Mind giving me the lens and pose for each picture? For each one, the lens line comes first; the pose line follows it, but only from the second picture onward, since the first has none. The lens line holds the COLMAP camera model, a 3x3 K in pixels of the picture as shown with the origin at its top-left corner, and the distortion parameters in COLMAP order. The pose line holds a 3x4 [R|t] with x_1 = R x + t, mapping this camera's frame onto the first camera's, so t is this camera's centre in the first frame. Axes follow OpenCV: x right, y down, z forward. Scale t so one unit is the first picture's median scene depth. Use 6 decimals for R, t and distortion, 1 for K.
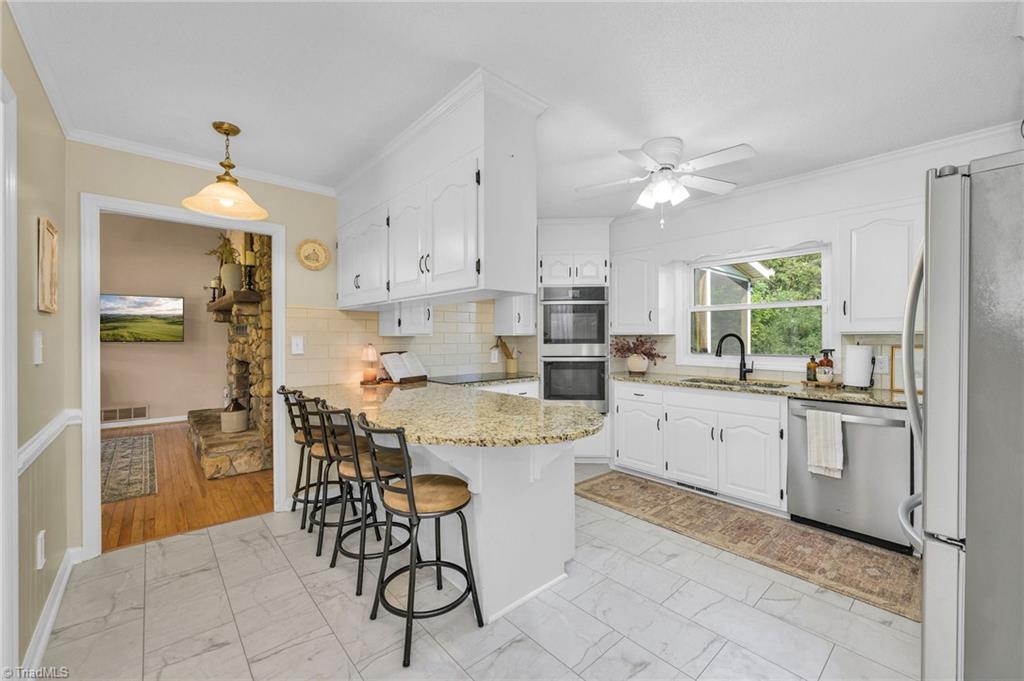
lens RADIAL K [[410.9, 0, 515.4], [0, 410.9, 338.9], [0, 0, 1]] dist [-0.002300, -0.000033]
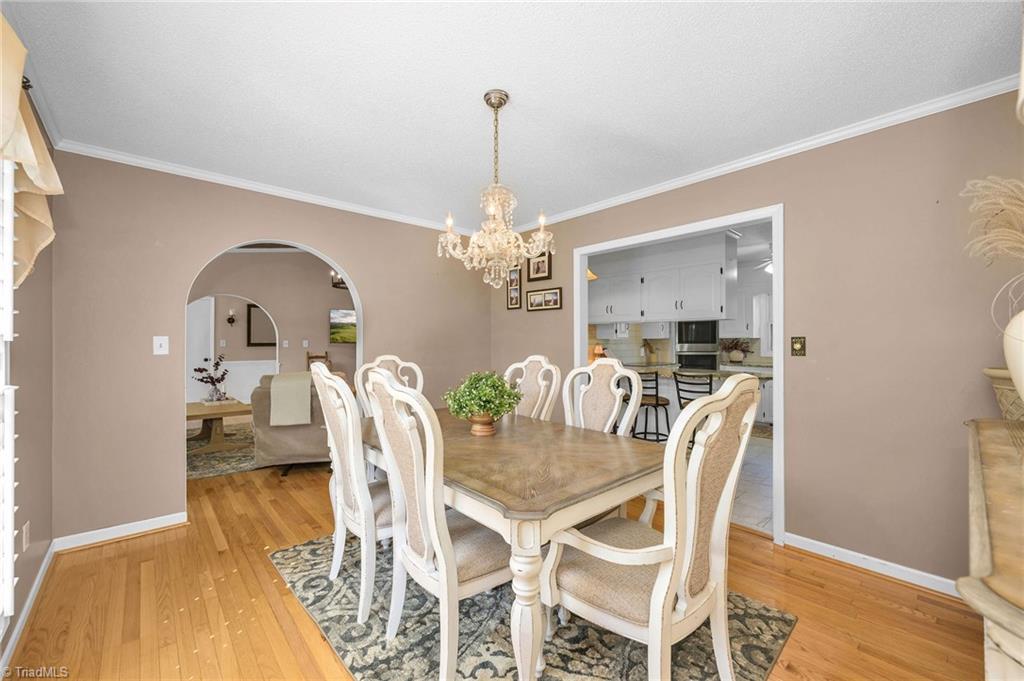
lens RADIAL K [[410.9, 0, 509.2], [0, 410.9, 341.4], [0, 0, 1]] dist [-0.002300, -0.000033]
pose [[0.999999, 0.000853, 0.001477, -0.799220], [-0.000852, 0.999999, -0.001074, 0.005934], [-0.001478, 0.001073, 0.999998, -0.816819]]
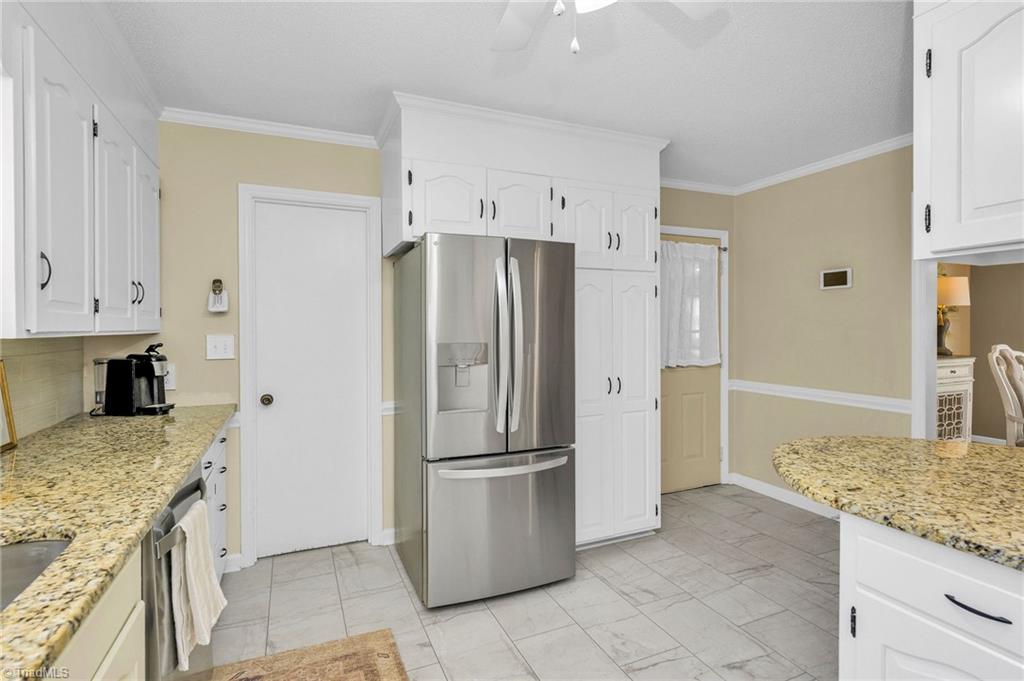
lens RADIAL K [[492.7, 0, 509.5], [0, 492.7, 336.0], [0, 0, 1]] dist [0.003781, 0.000334]
pose [[-0.950768, -0.000173, 0.309904, 0.236601], [0.003278, 0.999938, 0.010616, 0.000921], [-0.309886, 0.011109, -0.950709, 1.189863]]
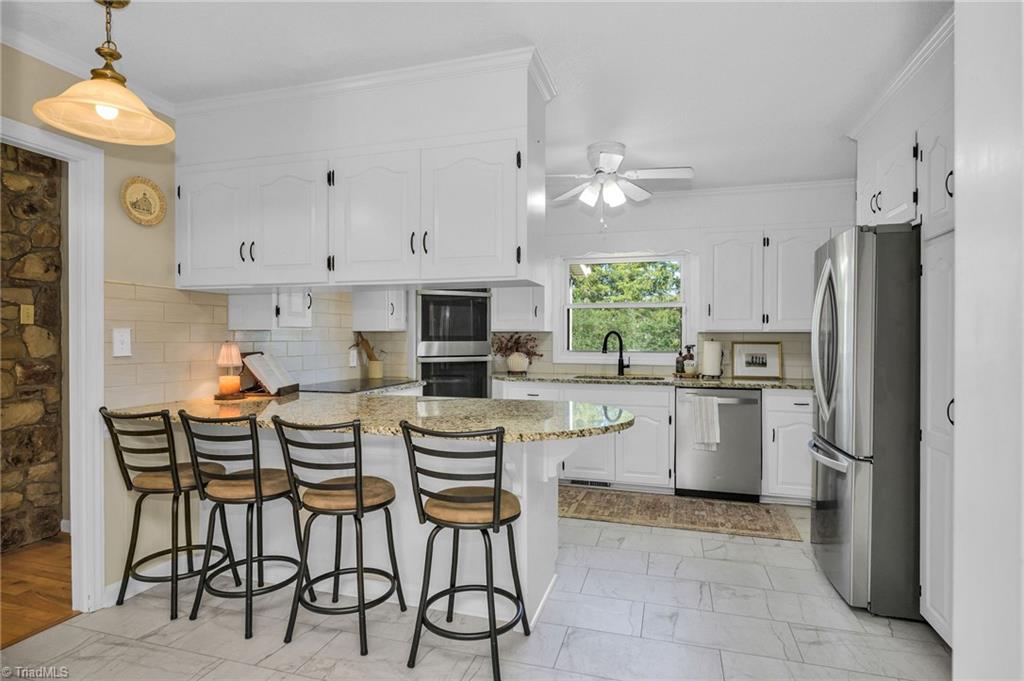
lens RADIAL K [[531.6, 0, 516.8], [0, 531.6, 341.0], [0, 0, 1]] dist [-0.001170, 0.000428]
pose [[0.848254, -0.000432, 0.529590, -0.450960], [-0.001426, 0.999994, 0.003100, 0.010030], [-0.529588, -0.003384, 0.848248, -0.015549]]
